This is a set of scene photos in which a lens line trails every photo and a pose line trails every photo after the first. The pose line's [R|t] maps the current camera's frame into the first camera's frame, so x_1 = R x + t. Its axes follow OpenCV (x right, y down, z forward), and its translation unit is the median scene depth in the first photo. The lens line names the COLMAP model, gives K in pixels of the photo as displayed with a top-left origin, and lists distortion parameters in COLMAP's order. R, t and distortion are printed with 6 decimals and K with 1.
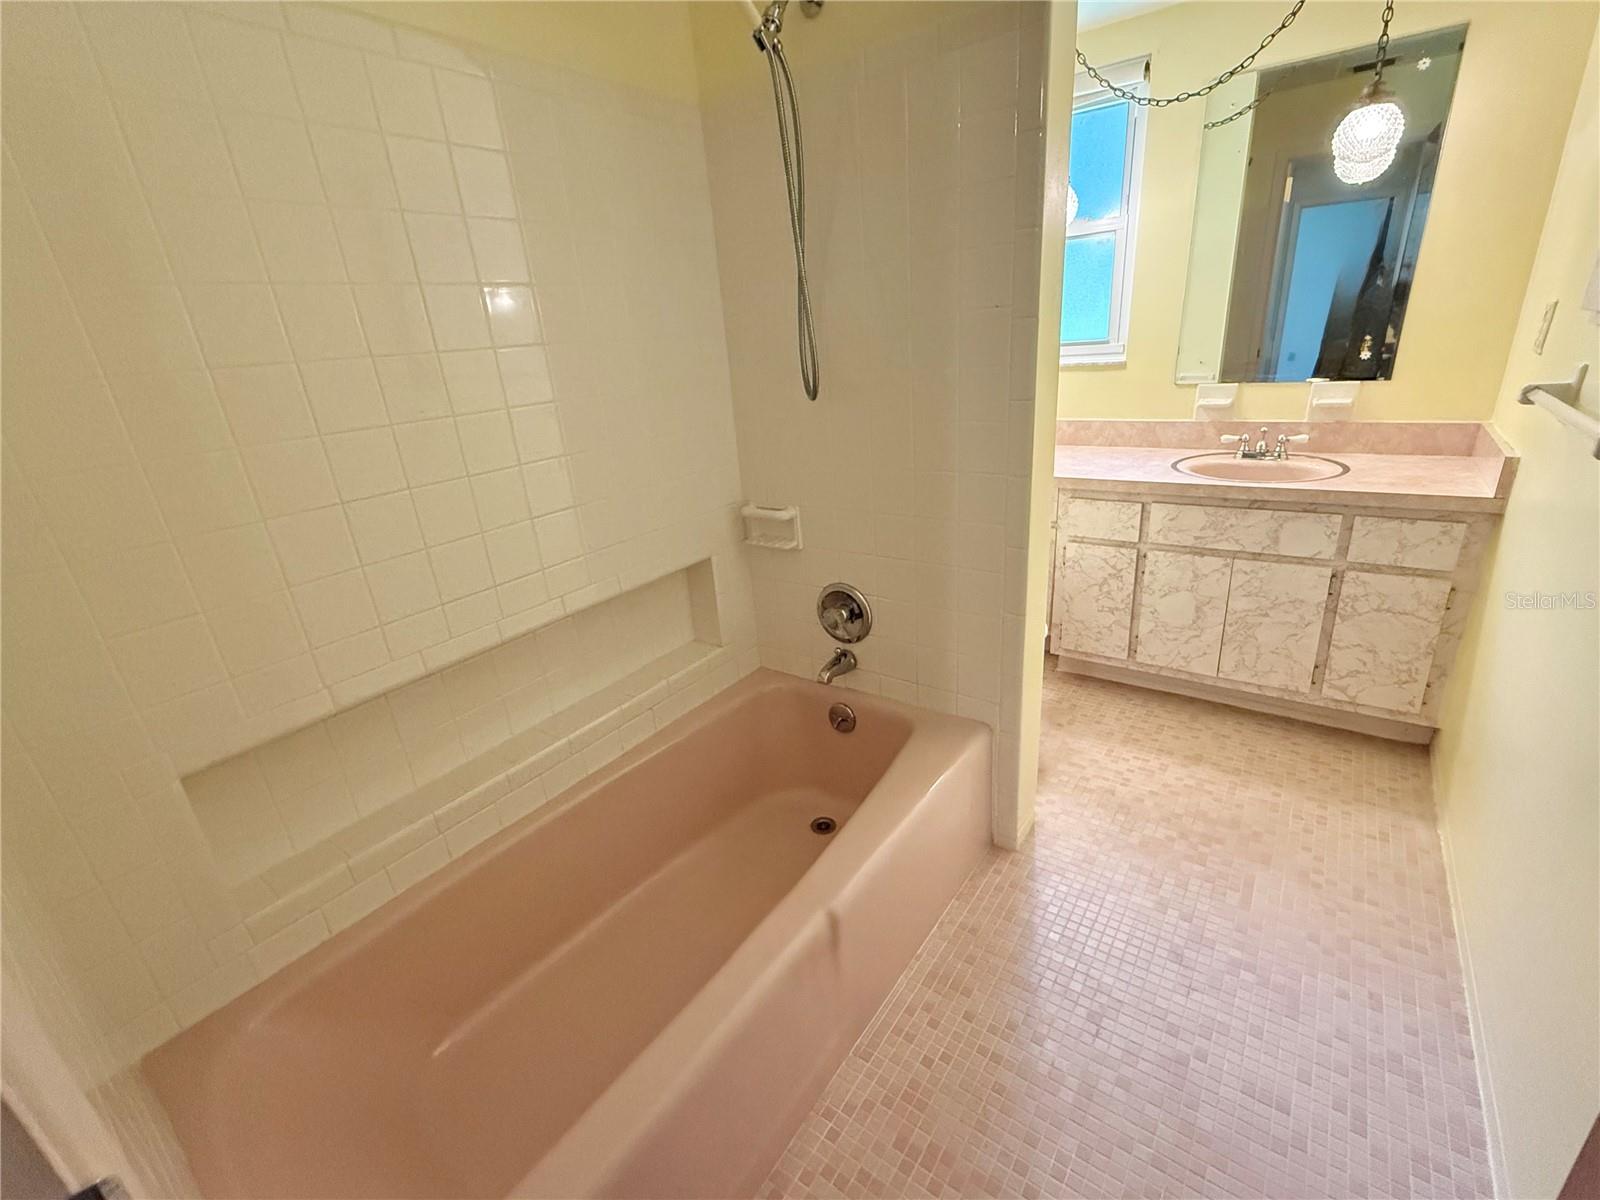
lens RADIAL K [[699.4, 0, 800.7], [0, 699.4, 602.1], [0, 0, 1]] dist [-0.004495, -0.000701]
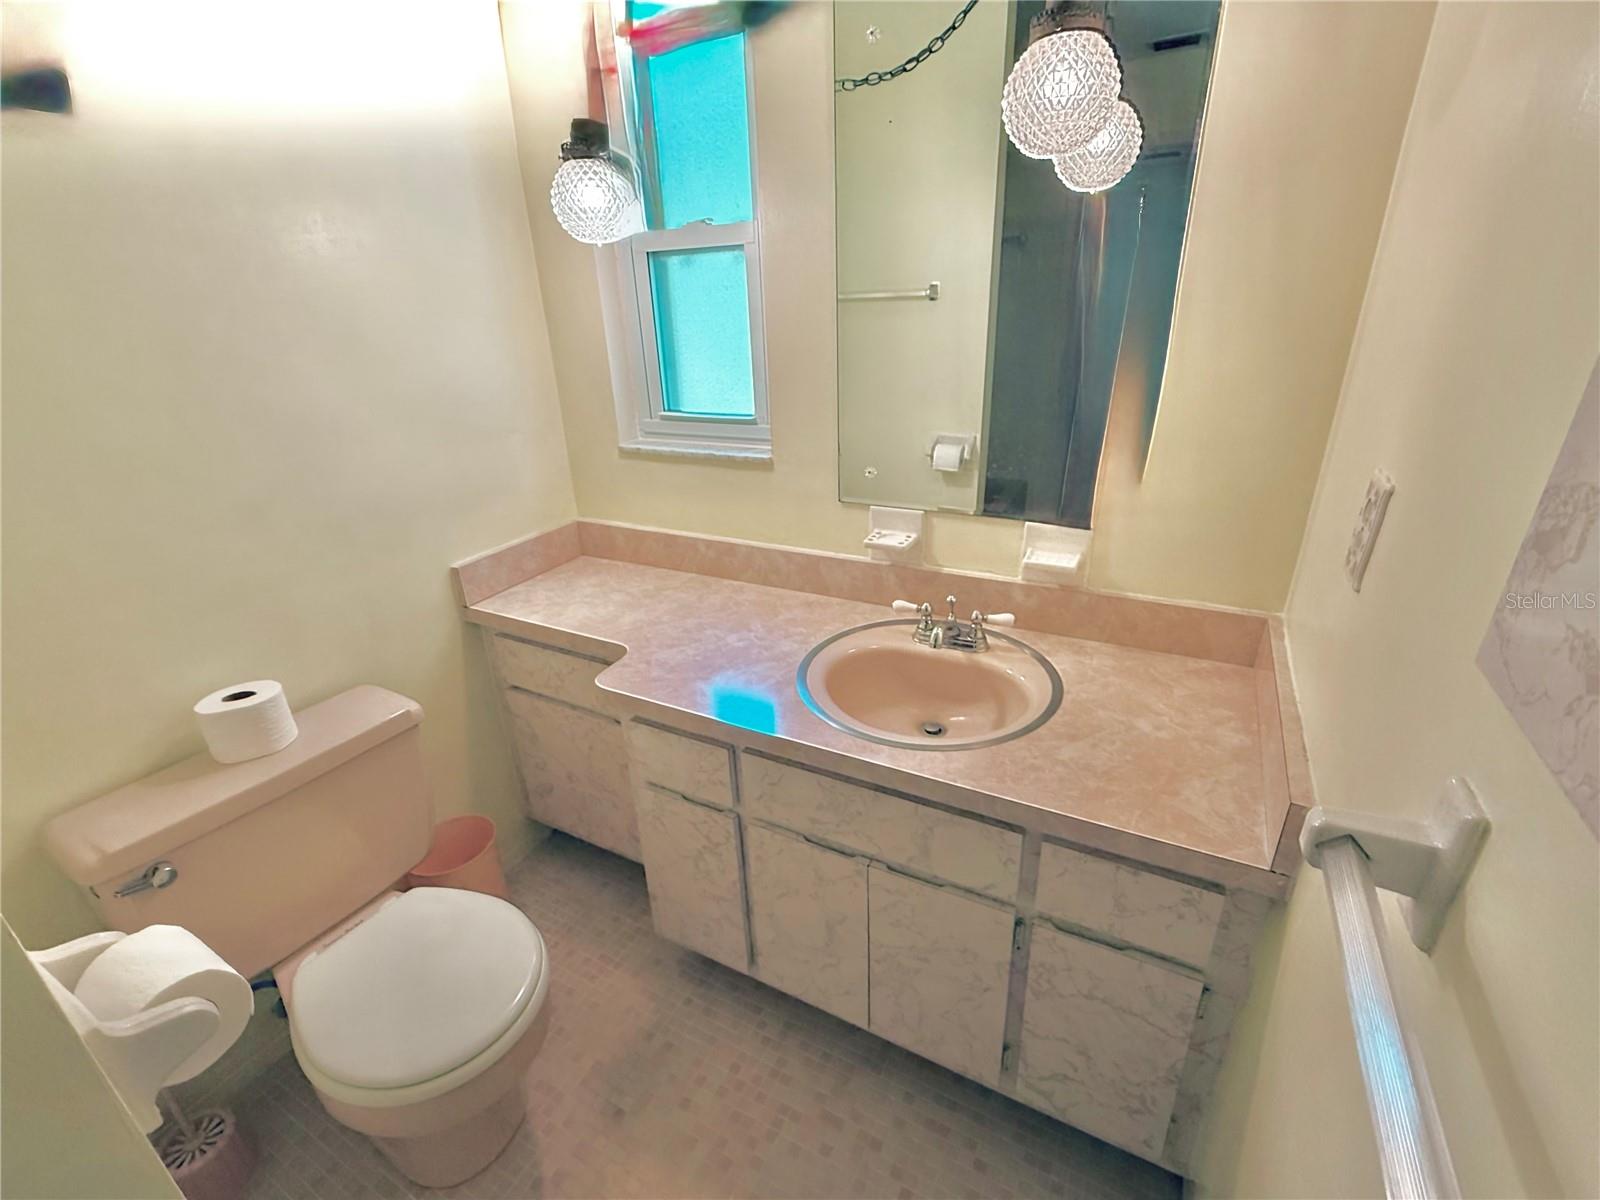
lens RADIAL K [[699.4, 0, 802.1], [0, 699.4, 599.3], [0, 0, 1]] dist [-0.004495, -0.000701]
pose [[0.989035, -0.019190, 0.146432, 0.515780], [0.015484, 0.999531, 0.026405, -0.303675], [-0.146870, -0.023848, 0.988868, 0.486326]]
